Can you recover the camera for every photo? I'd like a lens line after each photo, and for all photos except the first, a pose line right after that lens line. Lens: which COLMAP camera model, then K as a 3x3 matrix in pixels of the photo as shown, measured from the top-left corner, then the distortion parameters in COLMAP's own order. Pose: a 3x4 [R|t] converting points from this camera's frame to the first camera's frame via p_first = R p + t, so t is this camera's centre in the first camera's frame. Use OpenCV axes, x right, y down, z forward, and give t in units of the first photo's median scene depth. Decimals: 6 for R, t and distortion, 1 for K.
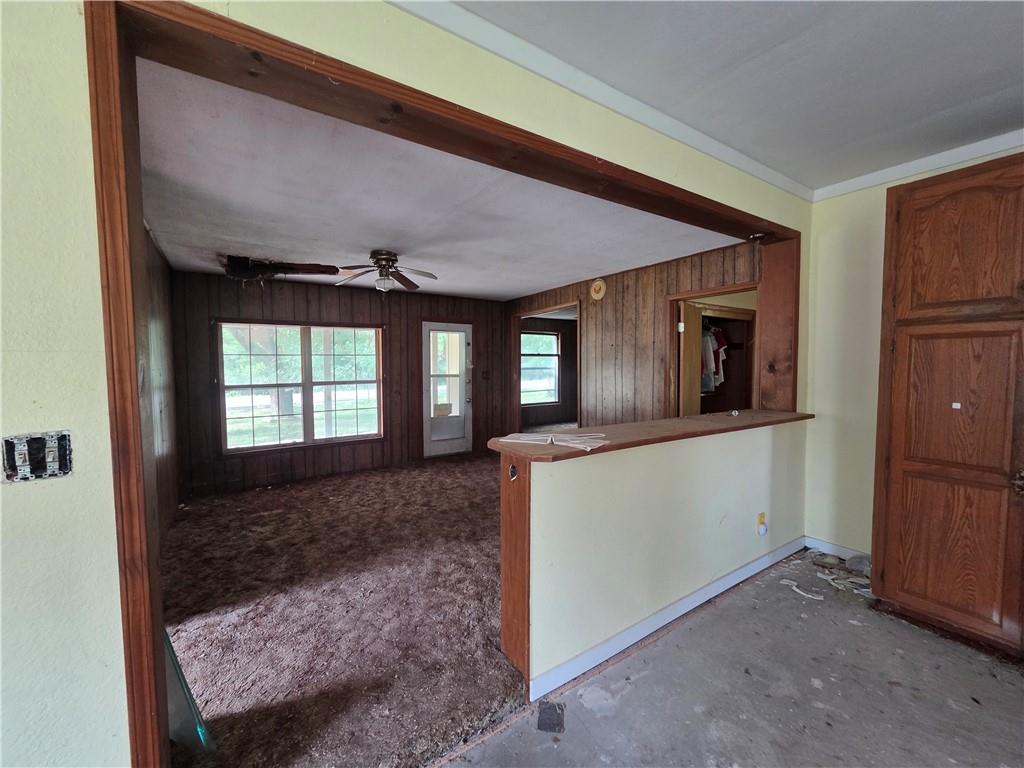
lens RADIAL K [[419.3, 0, 515.1], [0, 419.3, 385.2], [0, 0, 1]] dist [-0.001206, 0.001637]
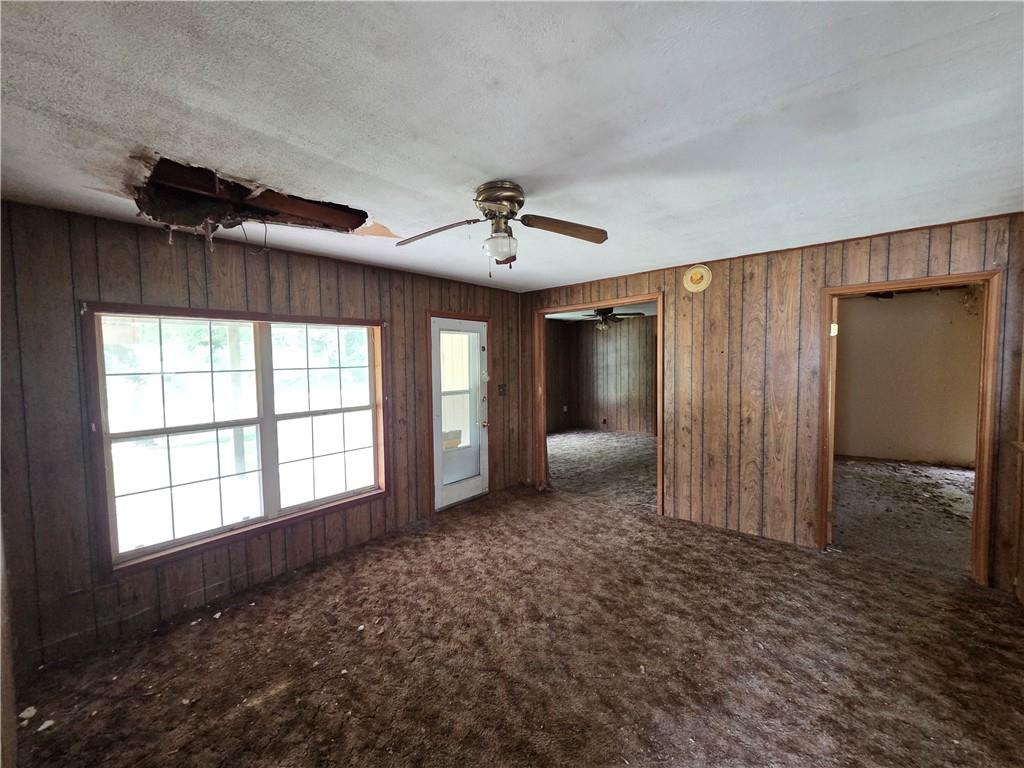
lens RADIAL K [[419.3, 0, 511.9], [0, 419.3, 385.9], [0, 0, 1]] dist [-0.001206, 0.001637]
pose [[0.963243, -0.027125, 0.267260, -0.339921], [0.025541, 0.999630, 0.009404, -0.049176], [-0.267416, -0.002232, 0.963579, 0.355457]]
